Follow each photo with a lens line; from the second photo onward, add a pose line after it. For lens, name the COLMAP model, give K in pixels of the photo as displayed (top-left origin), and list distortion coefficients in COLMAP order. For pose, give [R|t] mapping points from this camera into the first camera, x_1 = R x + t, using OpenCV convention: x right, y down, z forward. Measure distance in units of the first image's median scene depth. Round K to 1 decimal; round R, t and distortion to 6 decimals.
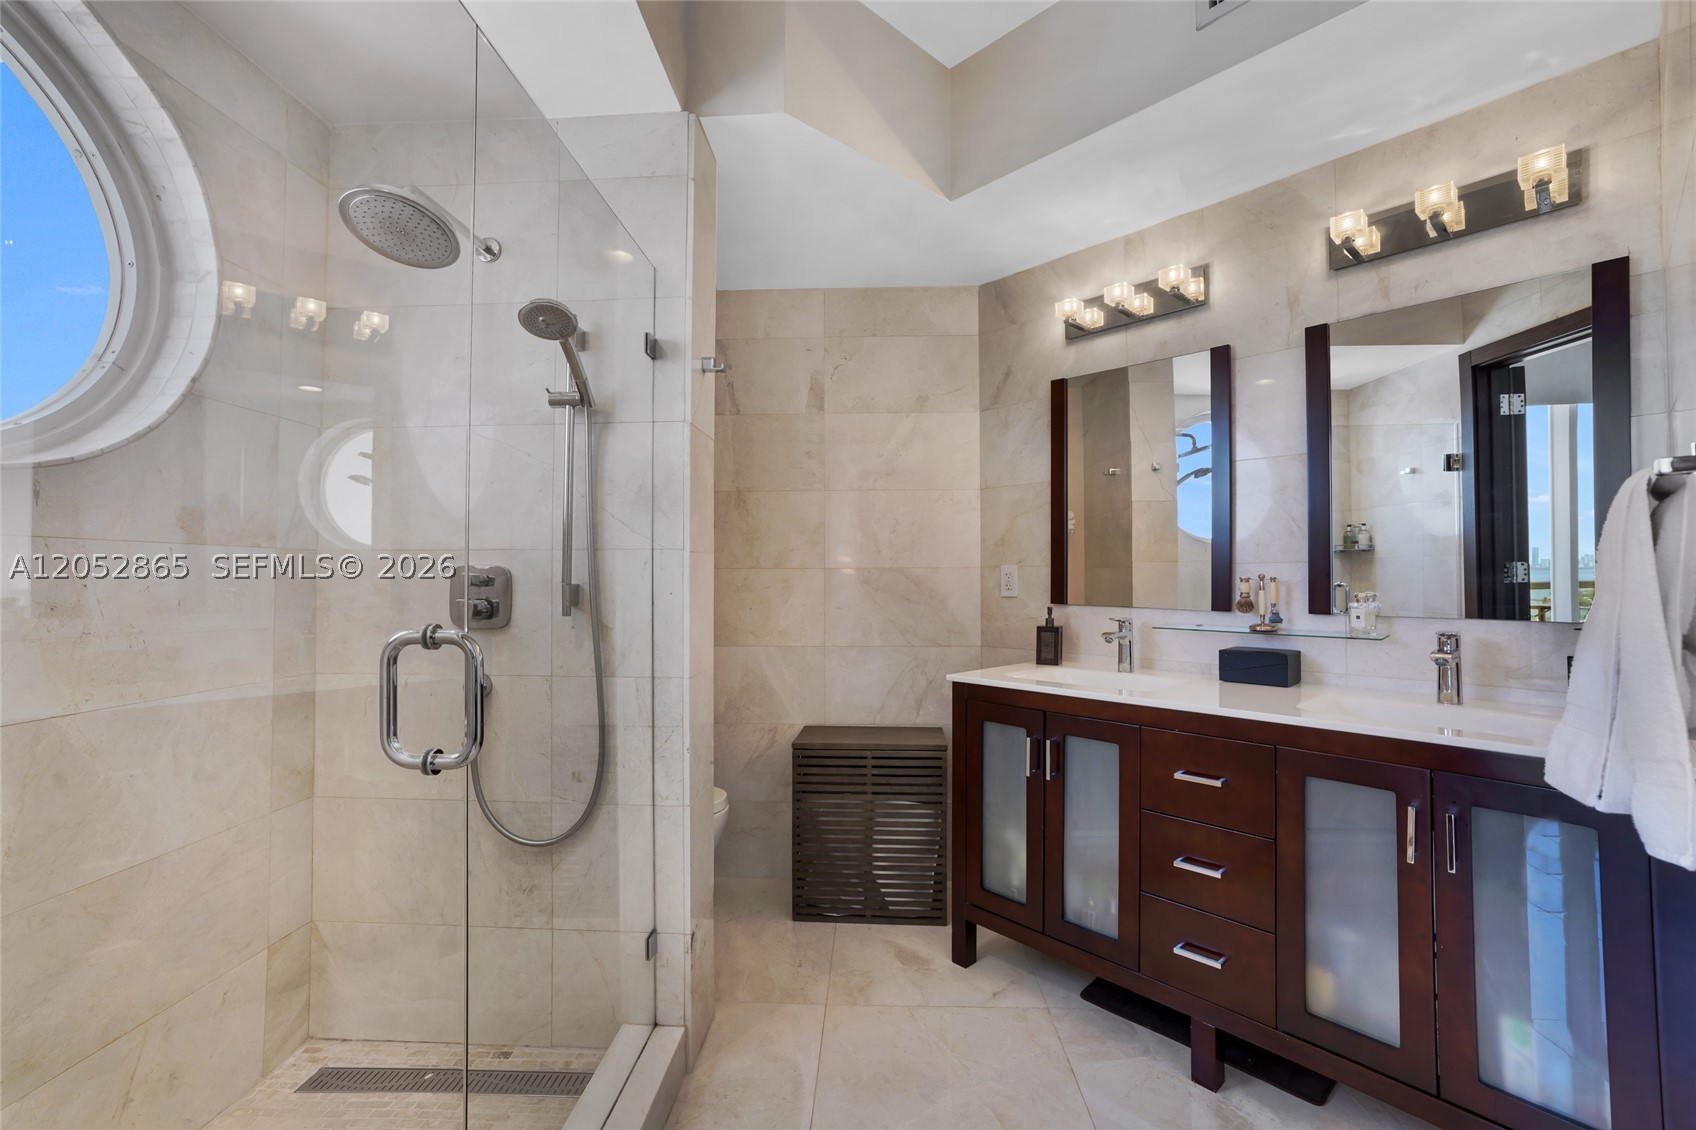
lens RADIAL K [[740.9, 0, 850.7], [0, 740.9, 573.1], [0, 0, 1]] dist [-0.054913, 0.033807]
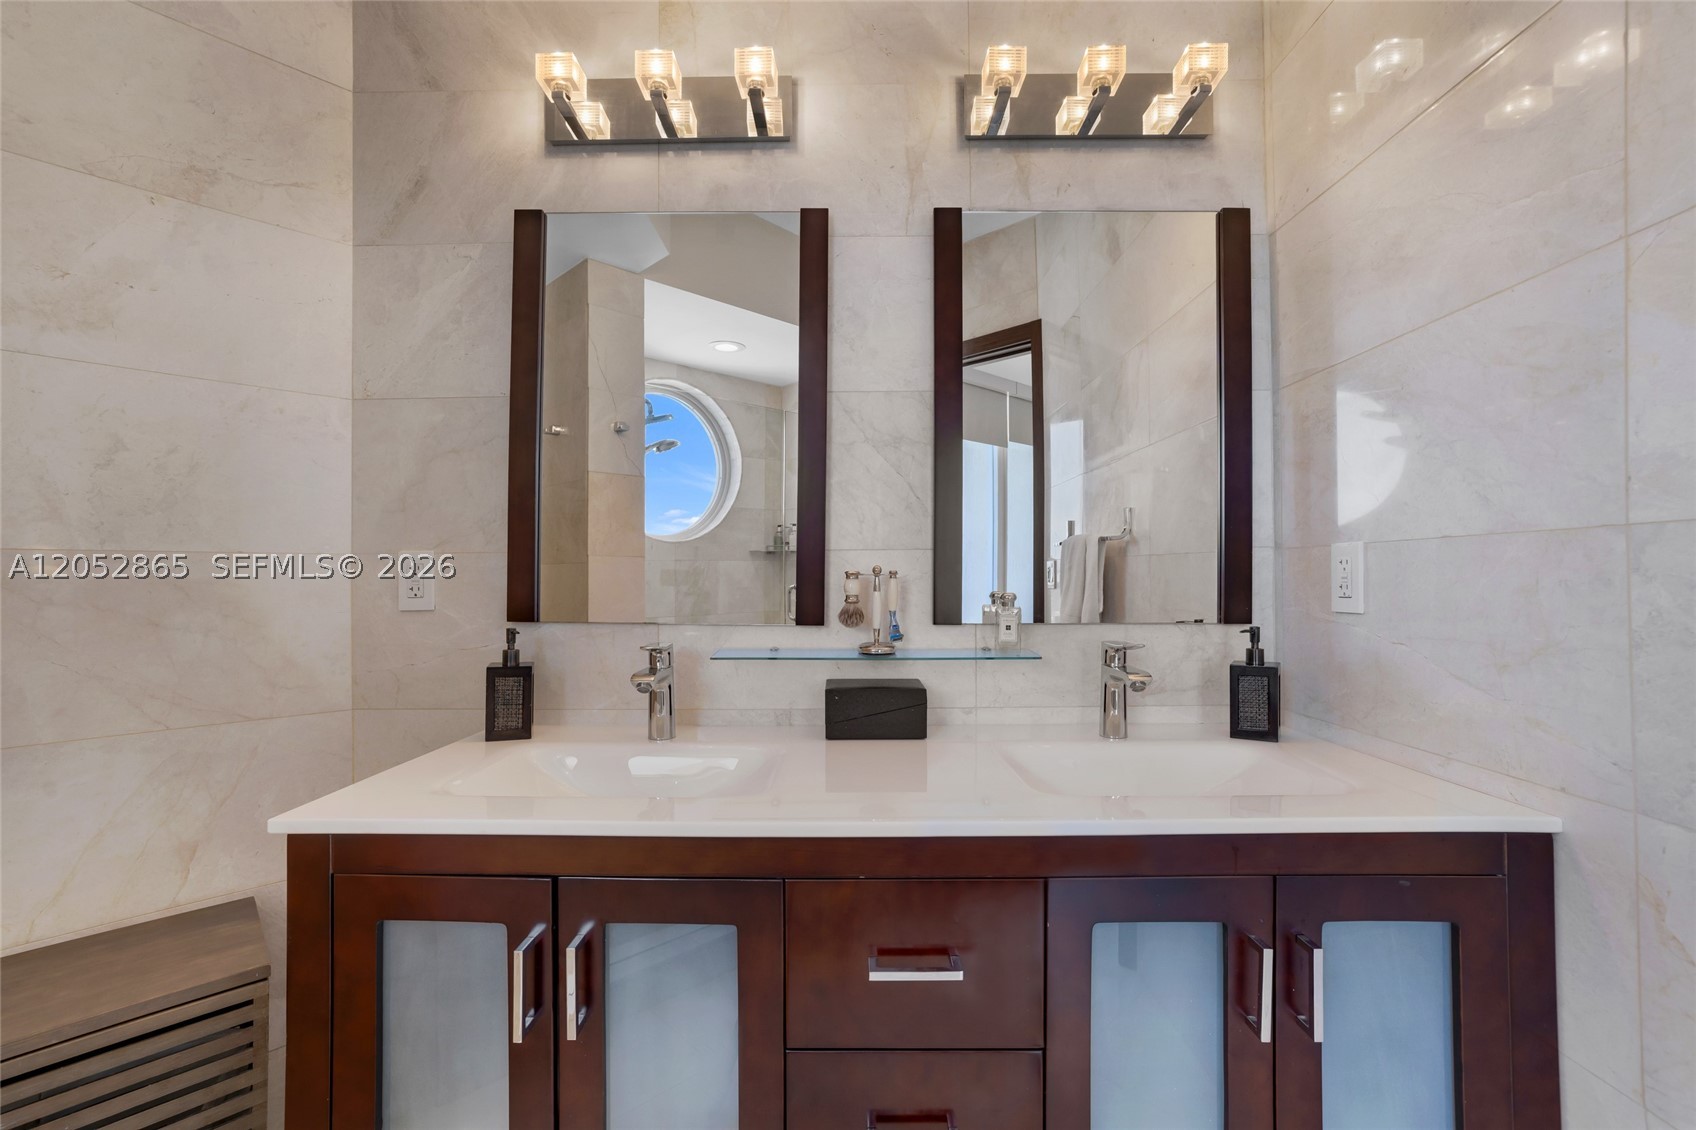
lens RADIAL K [[740.9, 0, 850.7], [0, 740.9, 573.1], [0, 0, 1]] dist [-0.054913, 0.033807]
pose [[0.688446, 0.005325, 0.725268, 0.061095], [-0.000556, 0.999977, -0.006814, 0.010435], [-0.725288, 0.004288, 0.688433, 0.499534]]
